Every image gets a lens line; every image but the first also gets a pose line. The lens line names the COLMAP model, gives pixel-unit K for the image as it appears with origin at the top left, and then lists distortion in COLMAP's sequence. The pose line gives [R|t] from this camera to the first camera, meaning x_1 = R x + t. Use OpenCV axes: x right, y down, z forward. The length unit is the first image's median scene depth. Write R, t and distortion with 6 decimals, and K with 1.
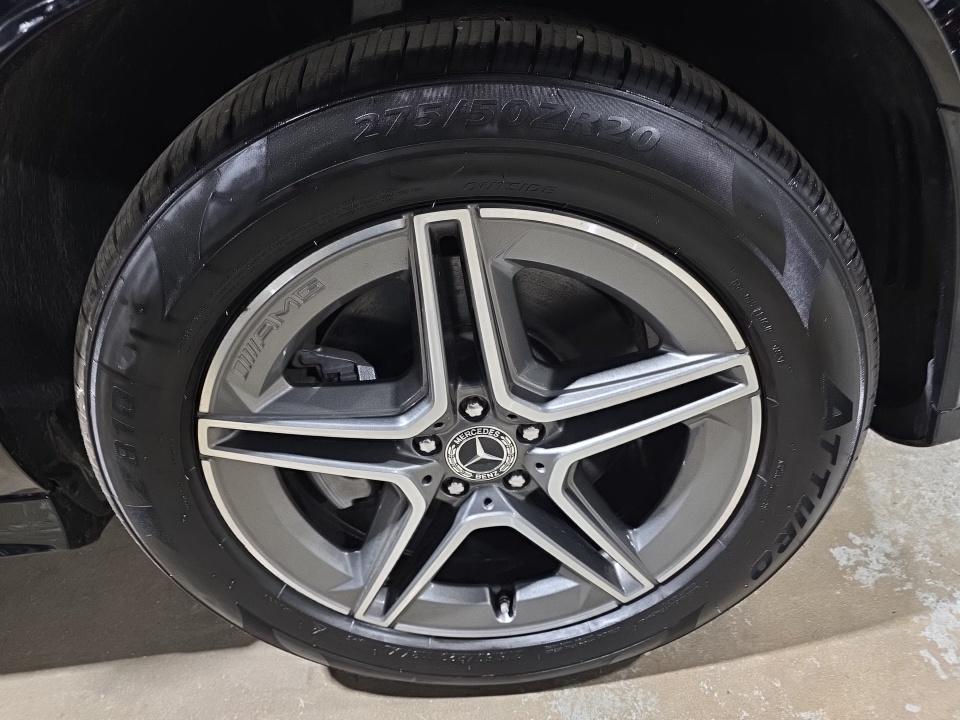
lens RADIAL K [[645.3, 0, 479.6], [0, 645.3, 362.2], [0, 0, 1]] dist [0.020907, -0.002793]
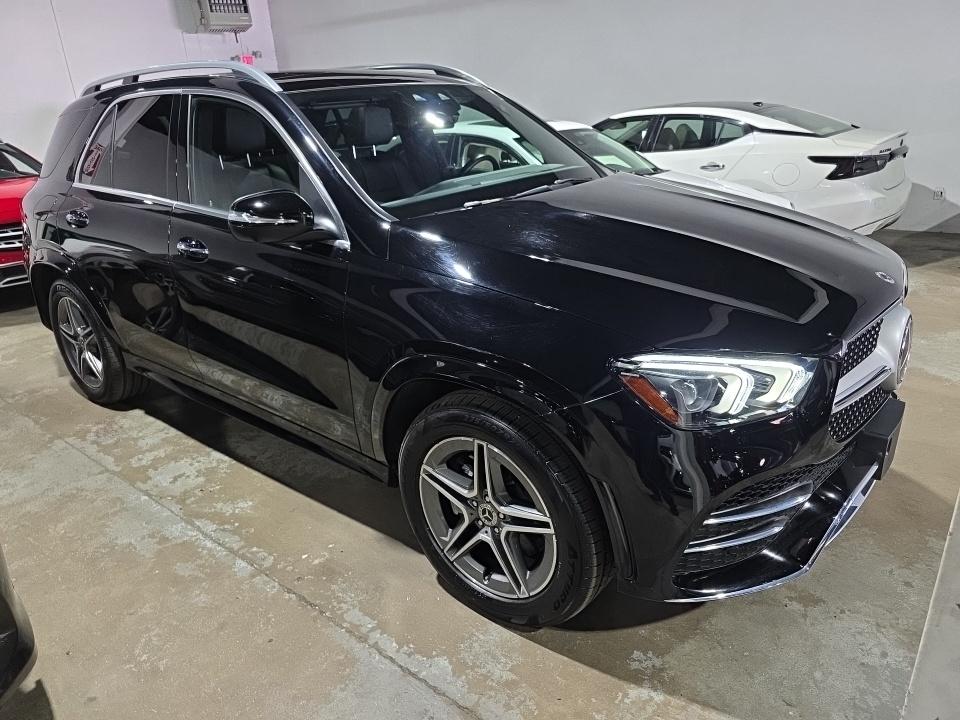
lens RADIAL K [[645.3, 0, 481.2], [0, 645.3, 359.4], [0, 0, 1]] dist [0.020907, -0.002793]
pose [[0.750523, 0.326908, -0.574322, 1.459796], [-0.409617, 0.912115, -0.016106, -0.454022], [0.518583, 0.247340, 0.818471, -1.648777]]
